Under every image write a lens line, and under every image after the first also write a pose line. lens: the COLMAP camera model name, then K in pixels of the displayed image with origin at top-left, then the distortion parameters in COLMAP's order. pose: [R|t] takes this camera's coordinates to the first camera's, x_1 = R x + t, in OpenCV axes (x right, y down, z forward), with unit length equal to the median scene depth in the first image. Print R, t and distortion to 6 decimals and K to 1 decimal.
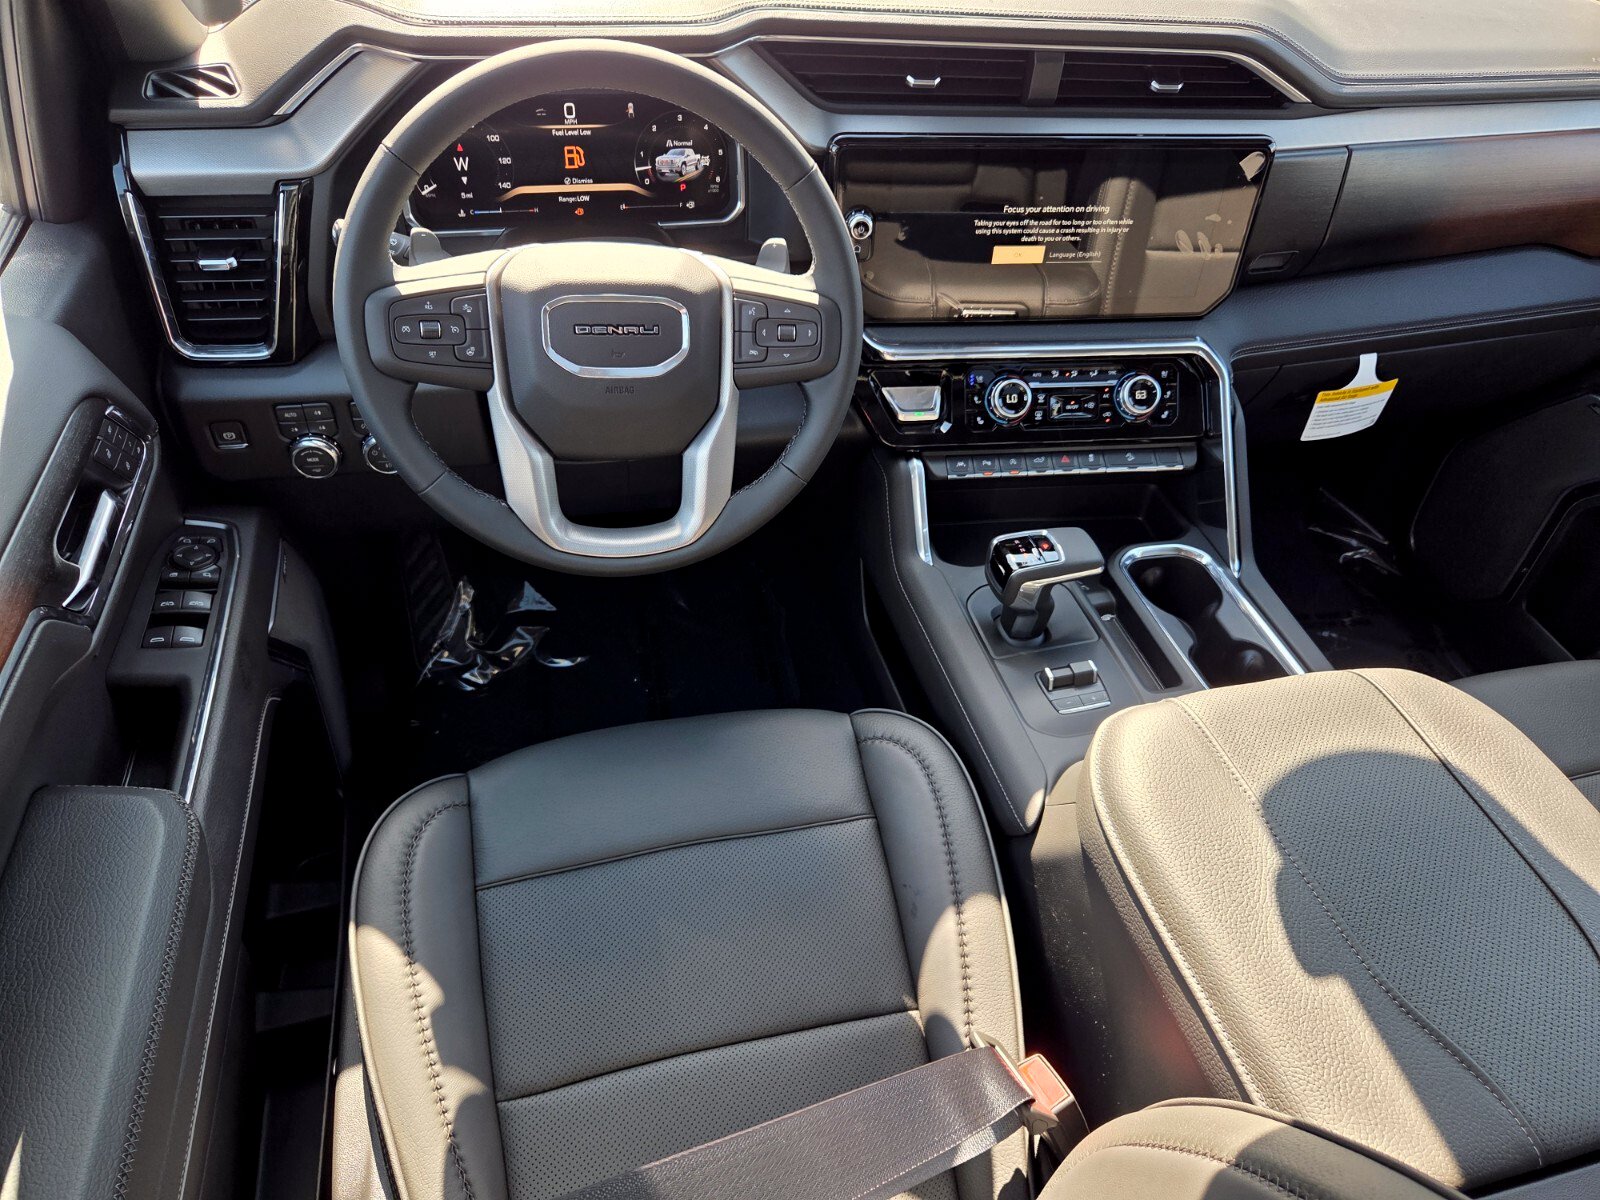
lens RADIAL K [[1072.2, 0, 810.7], [0, 1072.2, 608.6], [0, 0, 1]] dist [0.062507, -0.060192]
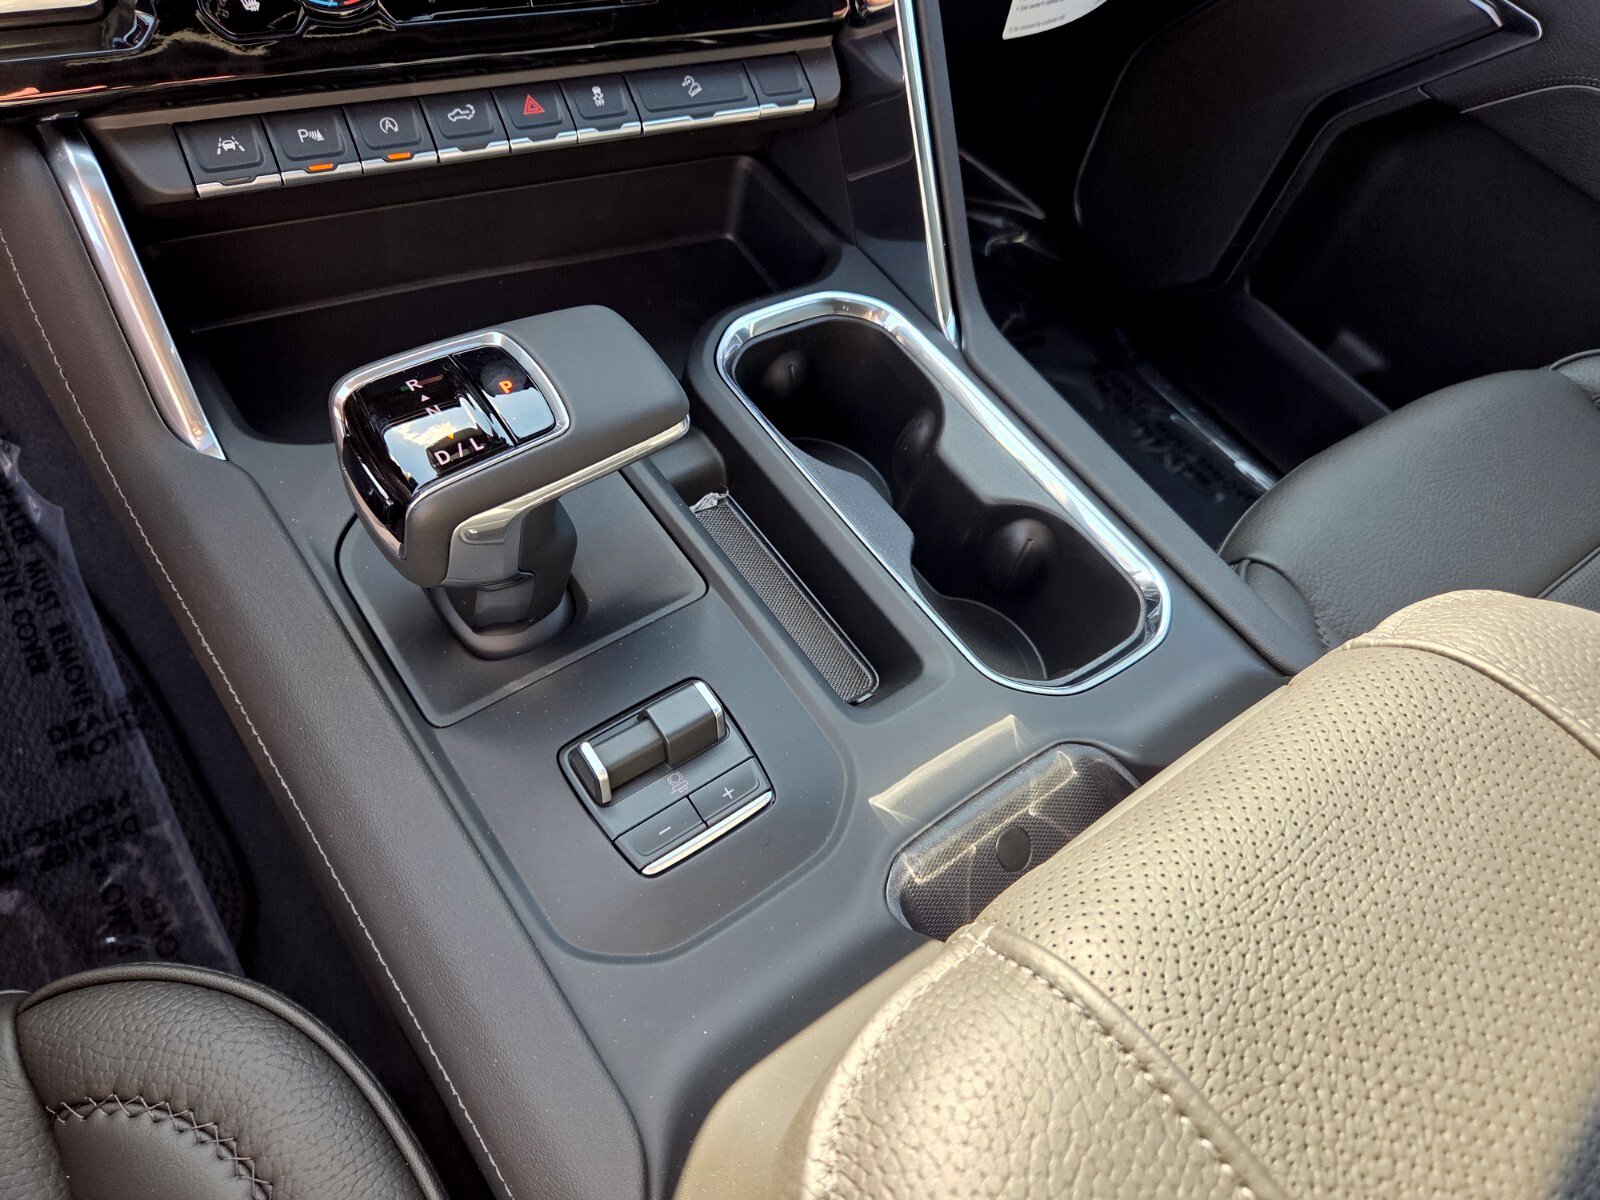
lens RADIAL K [[1106.7, 0, 800.5], [0, 1106.7, 594.3], [0, 0, 1]] dist [0.038590, -0.061850]
pose [[0.915323, -0.232737, 0.328659, 0.157784], [0.146403, 0.952564, 0.266812, -0.067291], [-0.375166, -0.196102, 0.905977, 0.590157]]
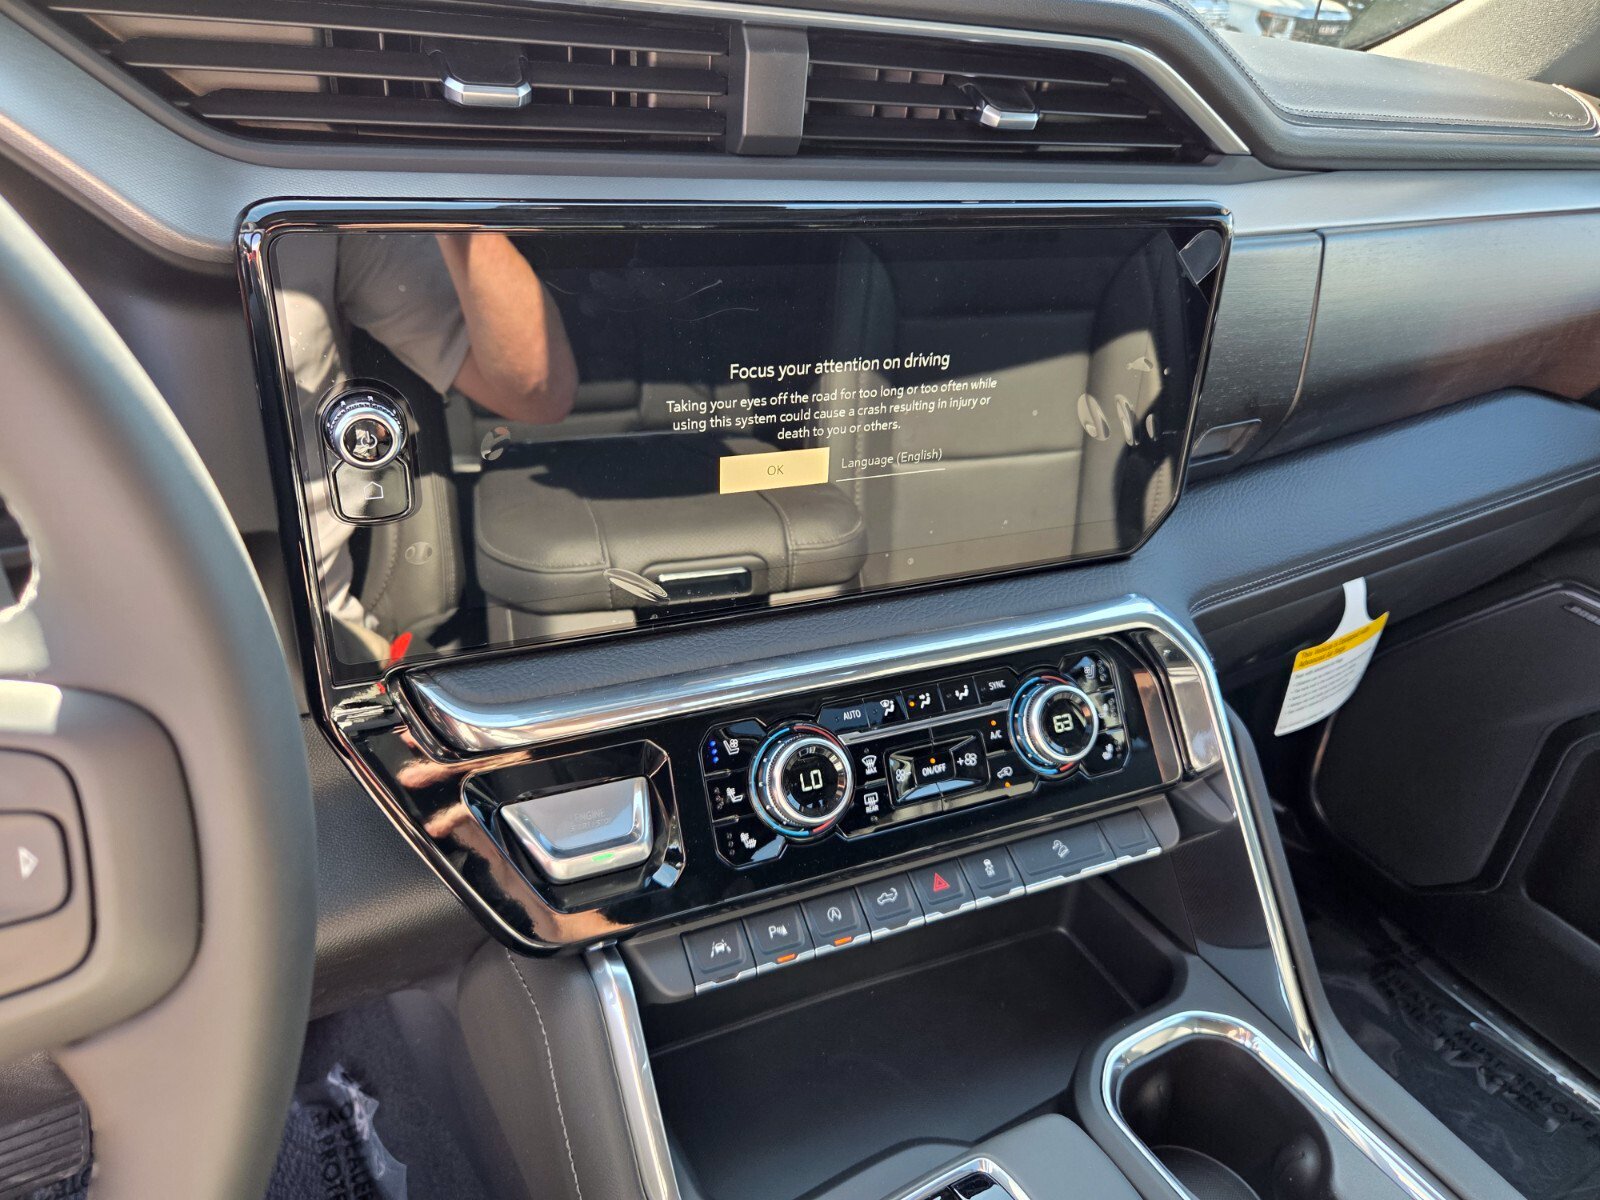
lens RADIAL K [[1106.7, 0, 800.5], [0, 1106.7, 594.3], [0, 0, 1]] dist [0.038590, -0.061850]
pose [[0.956468, -0.122409, 0.264926, 0.072172], [0.177742, 0.964333, -0.196137, -0.178330], [-0.231468, 0.234687, 0.944110, 0.552937]]
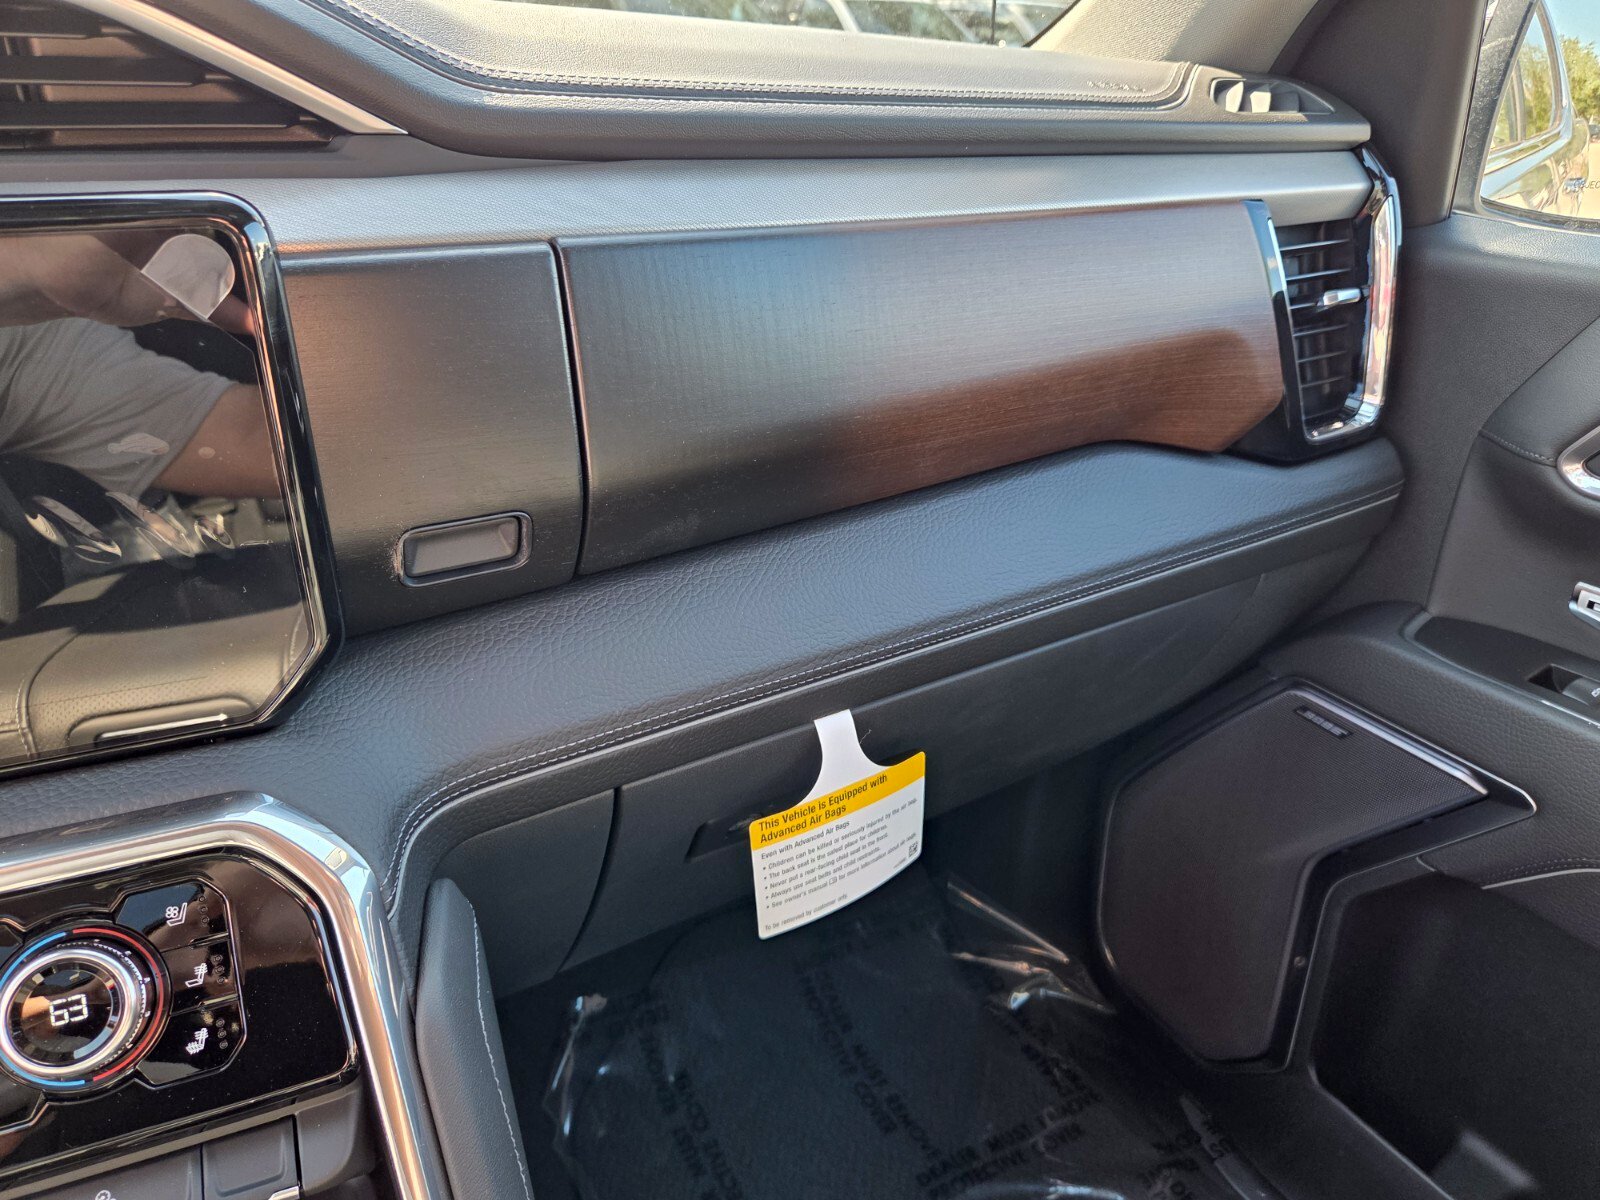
lens RADIAL K [[1106.7, 0, 800.5], [0, 1106.7, 594.3], [0, 0, 1]] dist [0.038590, -0.061850]
pose [[0.959148, -0.154060, 0.237276, 0.444772], [0.219615, 0.934179, -0.281211, -0.175456], [-0.178335, 0.321832, 0.929850, 0.639128]]
